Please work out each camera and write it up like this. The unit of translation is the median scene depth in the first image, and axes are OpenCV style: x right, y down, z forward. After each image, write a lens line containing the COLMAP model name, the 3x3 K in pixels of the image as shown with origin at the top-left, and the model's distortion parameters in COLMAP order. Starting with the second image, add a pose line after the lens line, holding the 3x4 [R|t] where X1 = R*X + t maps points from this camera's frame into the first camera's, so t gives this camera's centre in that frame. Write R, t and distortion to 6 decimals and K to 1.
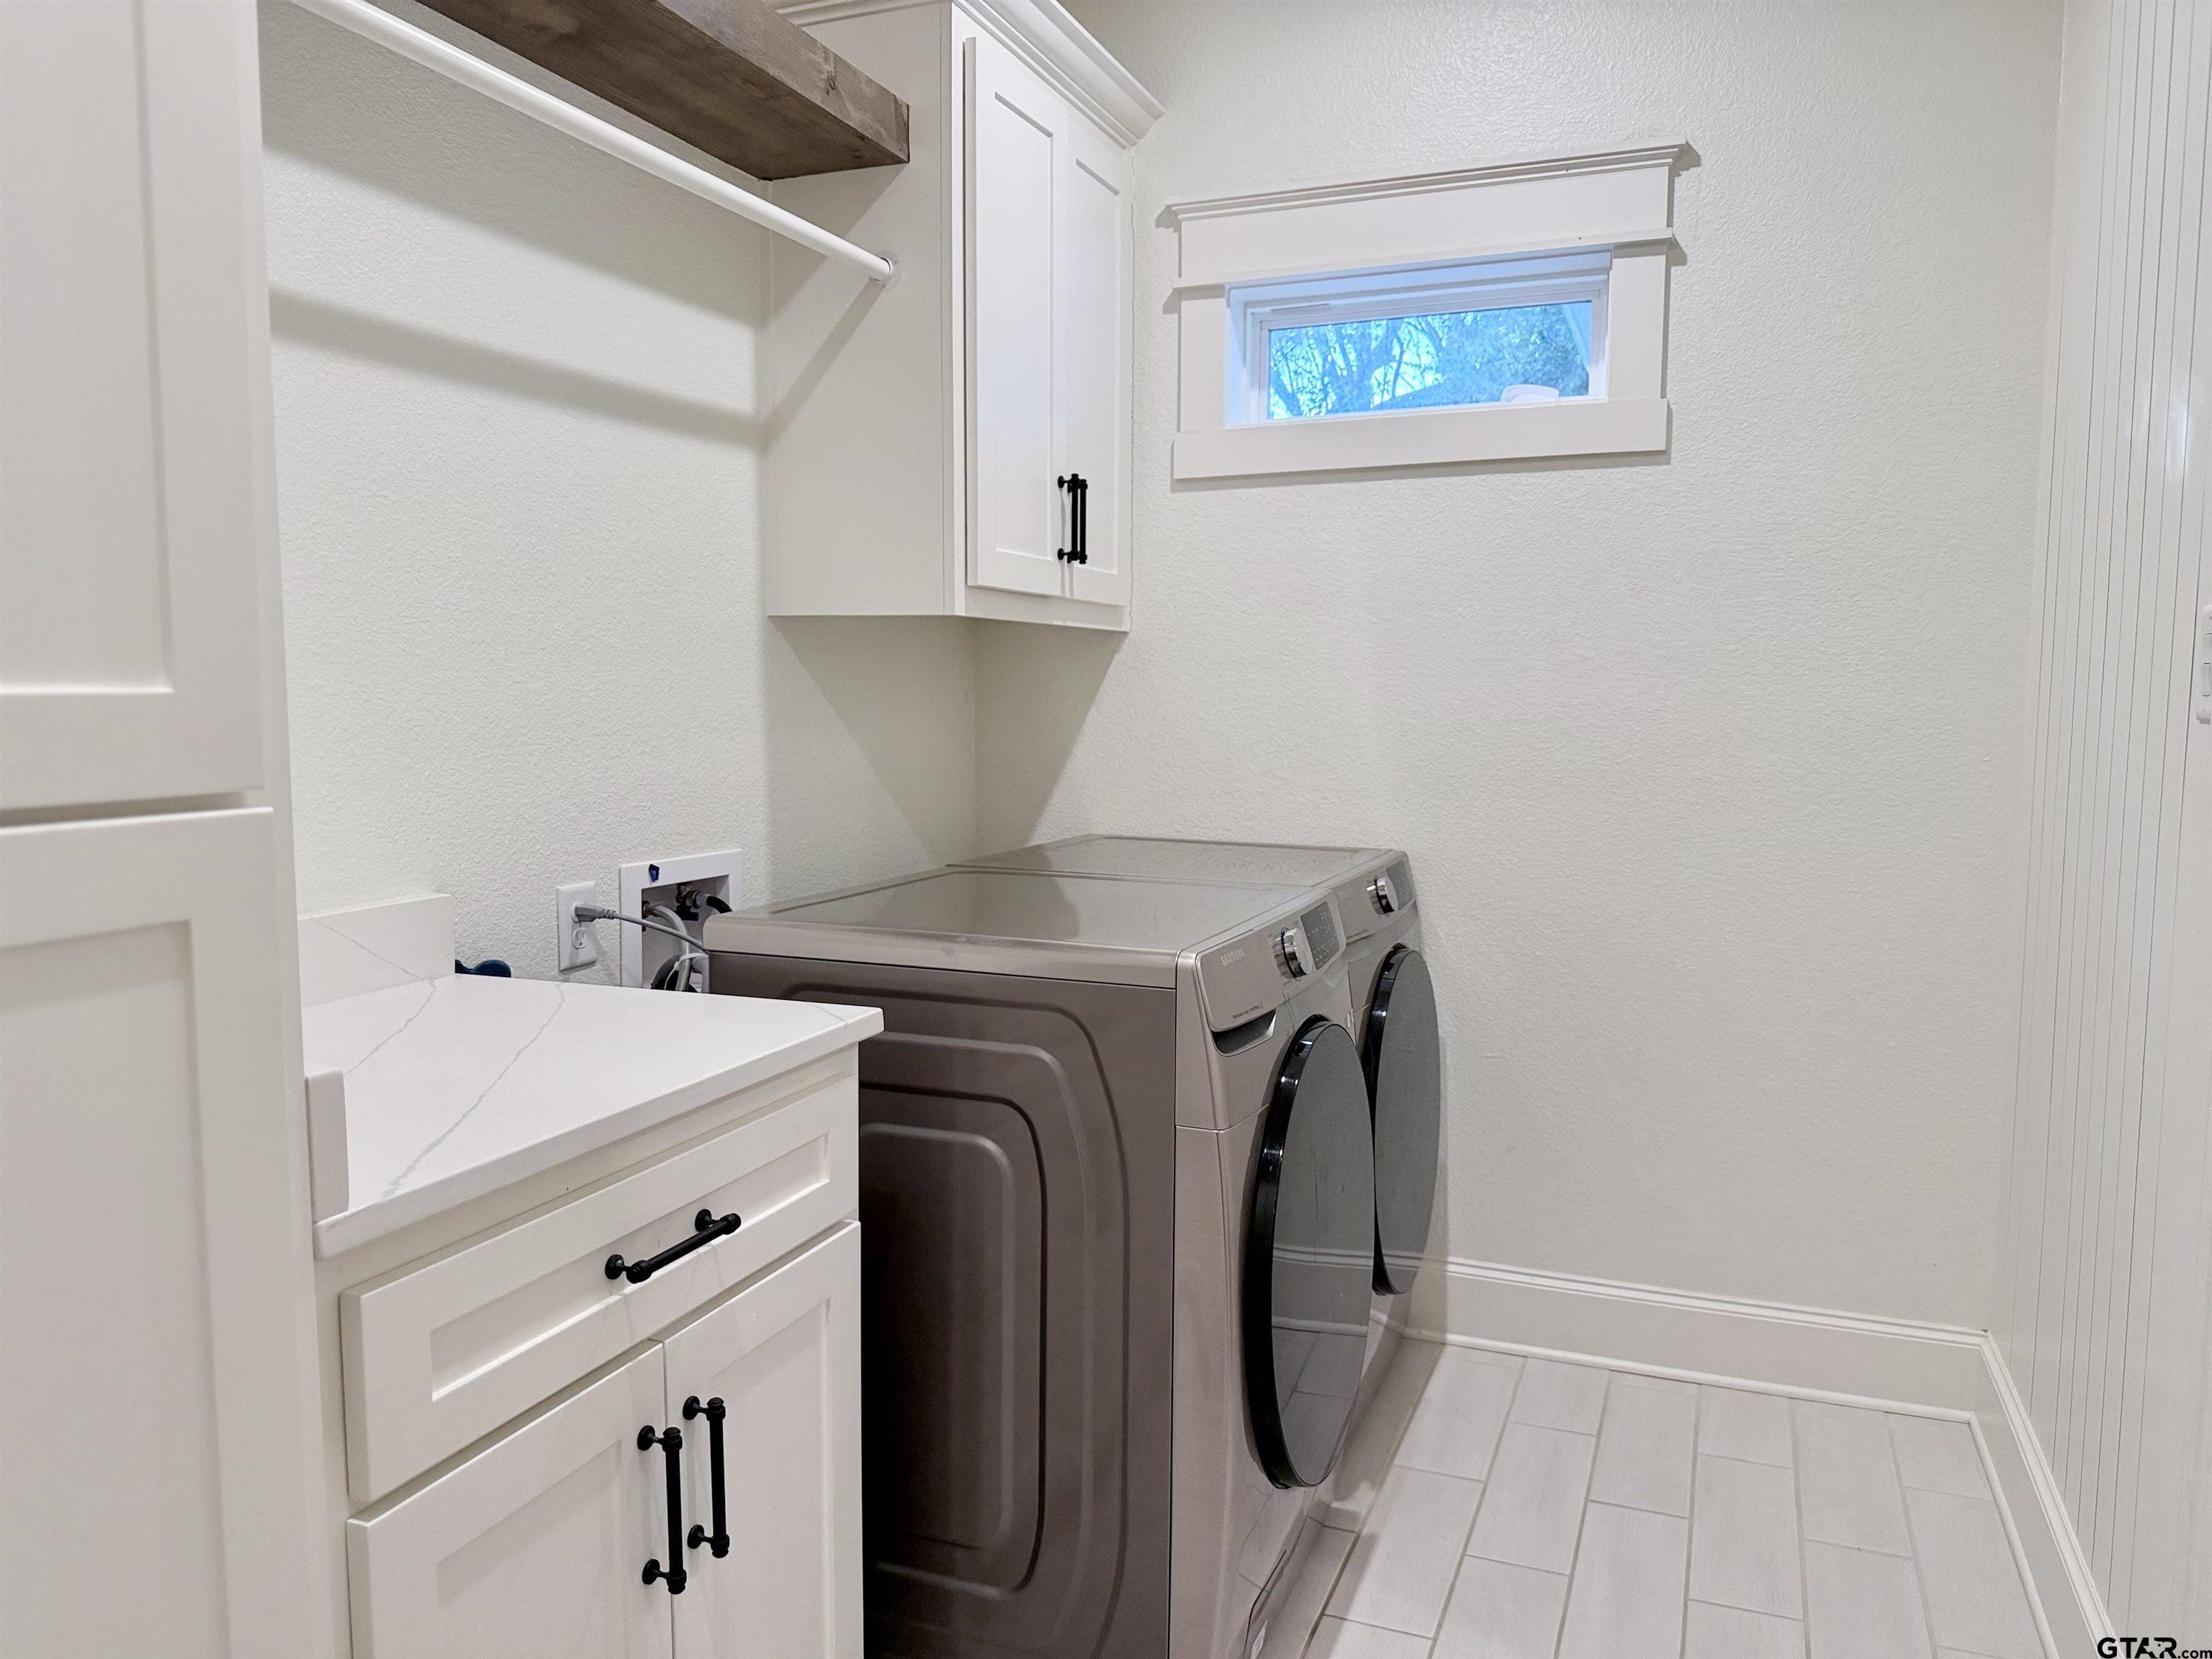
lens RADIAL K [[1674.3, 0, 1264.9], [0, 1674.3, 829.4], [0, 0, 1]] dist [0.084896, -0.224663]
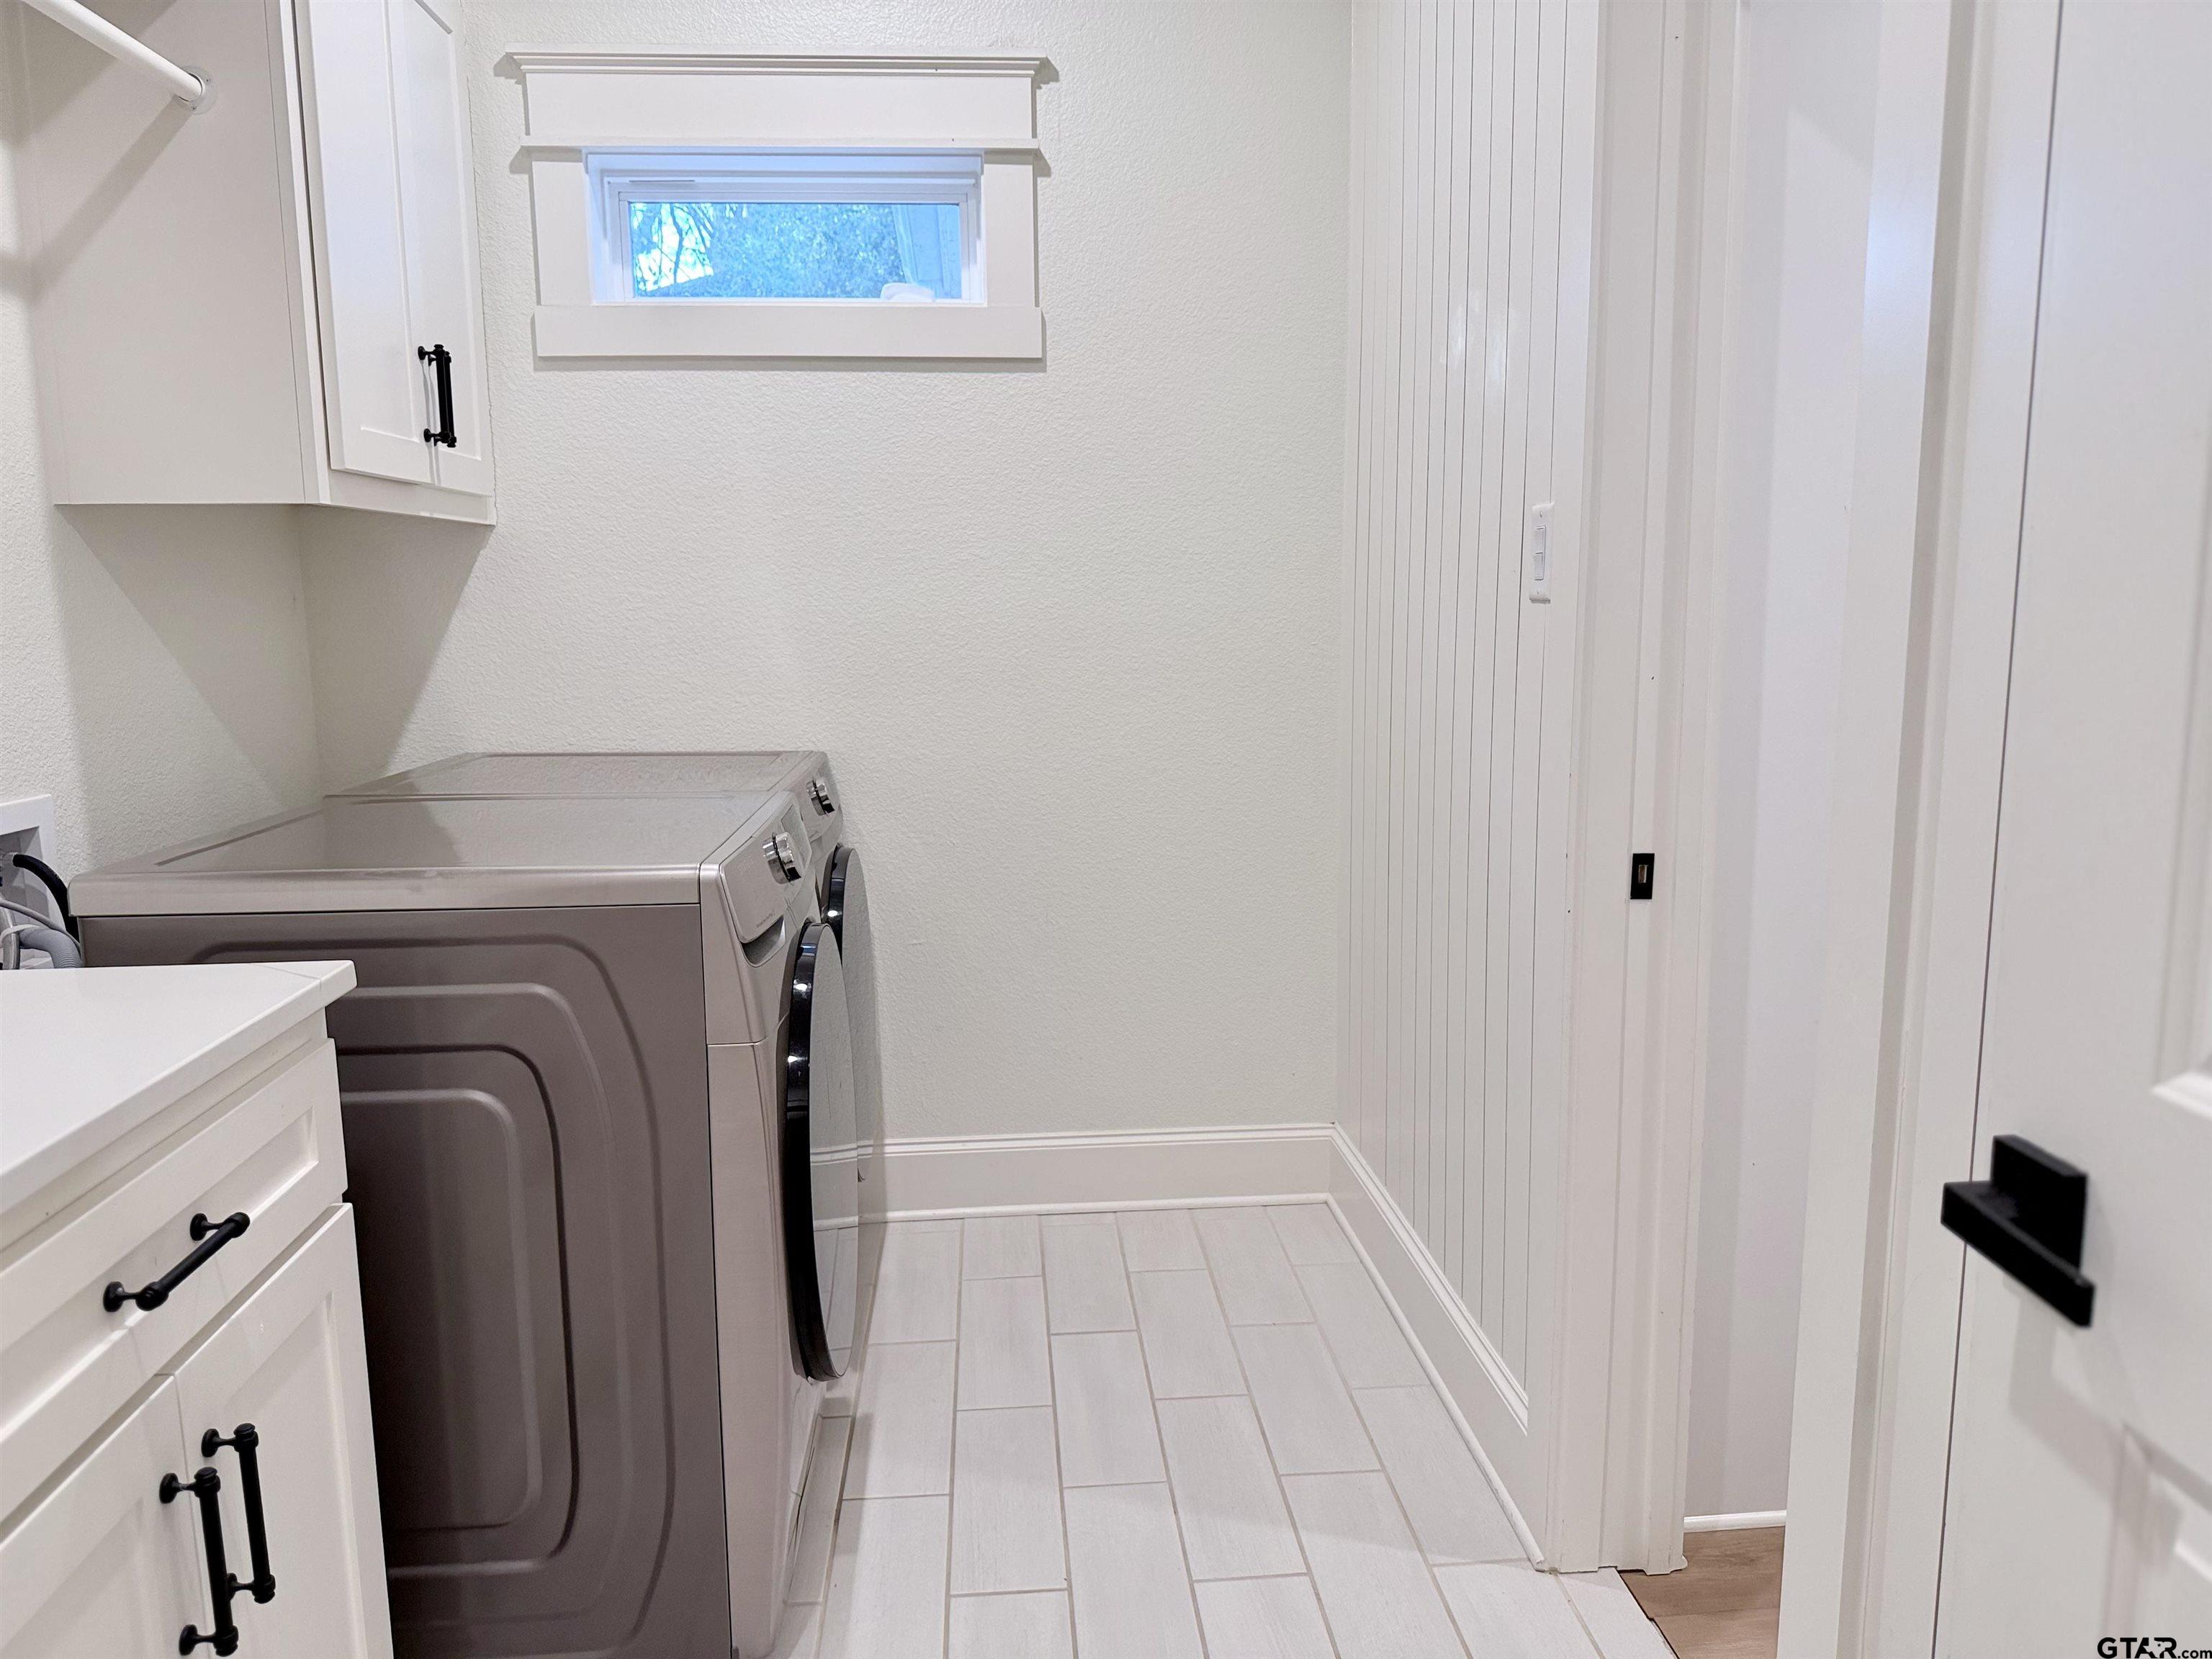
lens RADIAL K [[1610.7, 0, 1110.2], [0, 1610.7, 835.1], [0, 0, 1]] dist [0.127493, -0.238368]
pose [[0.892063, -0.080851, 0.444620, -0.206434], [0.053017, 0.995795, 0.074707, -0.000262], [-0.448791, -0.043071, 0.892598, 0.056429]]
